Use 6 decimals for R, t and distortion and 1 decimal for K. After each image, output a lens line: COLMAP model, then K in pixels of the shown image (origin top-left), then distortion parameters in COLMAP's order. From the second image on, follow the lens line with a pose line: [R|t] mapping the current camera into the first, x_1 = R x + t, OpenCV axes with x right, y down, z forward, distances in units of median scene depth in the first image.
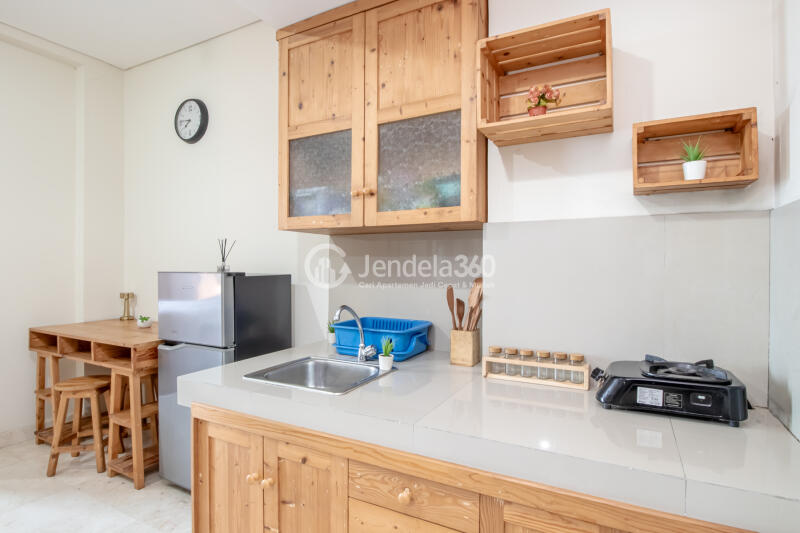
lens RADIAL K [[410.1, 0, 401.0], [0, 410.1, 266.9], [0, 0, 1]] dist [-0.000601, -0.000039]
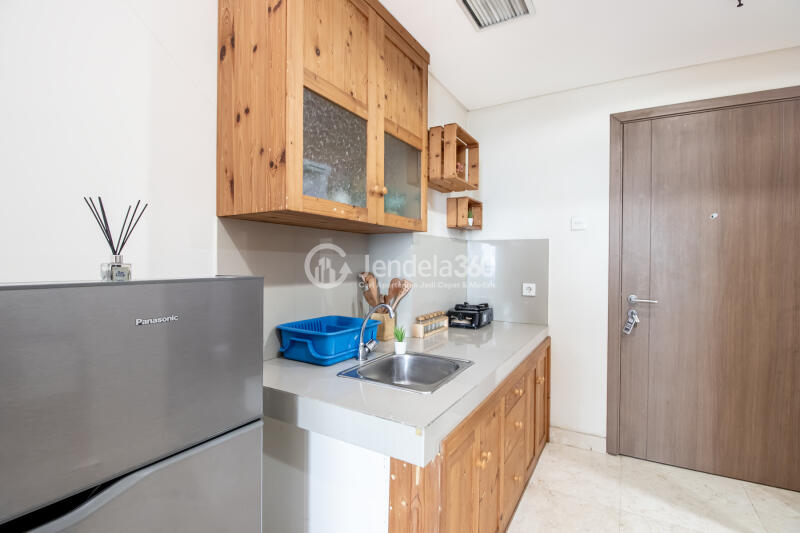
lens RADIAL K [[381.8, 0, 404.7], [0, 381.8, 264.9], [0, 0, 1]] dist [-0.012409, -0.006242]
pose [[0.055646, -0.007296, 0.998424, -1.003144], [-0.009188, 0.999927, 0.007819, -0.007068], [-0.998408, -0.009608, 0.055575, 0.853094]]
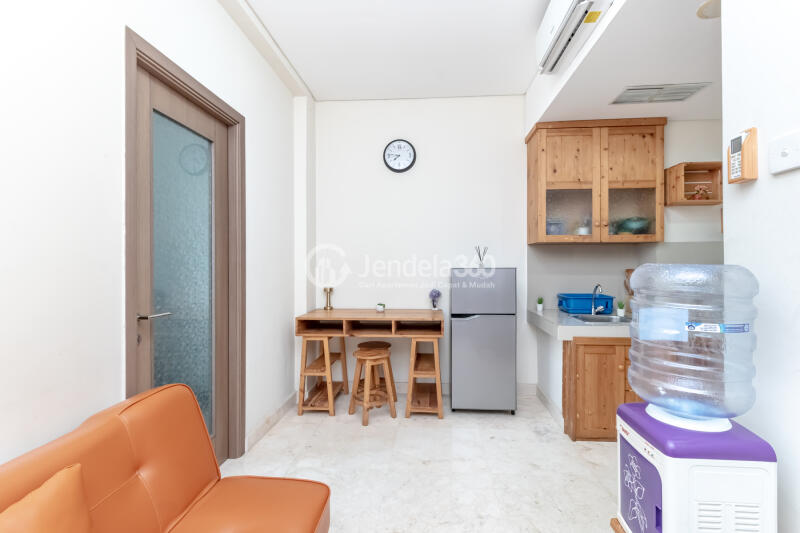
lens RADIAL K [[381.8, 0, 399.5], [0, 381.8, 268.6], [0, 0, 1]] dist [-0.012409, -0.006242]
pose [[0.916993, -0.015223, 0.398612, -1.587772], [0.010103, 0.999837, 0.014941, -0.013949], [-0.398774, -0.009674, 0.916998, -0.221796]]
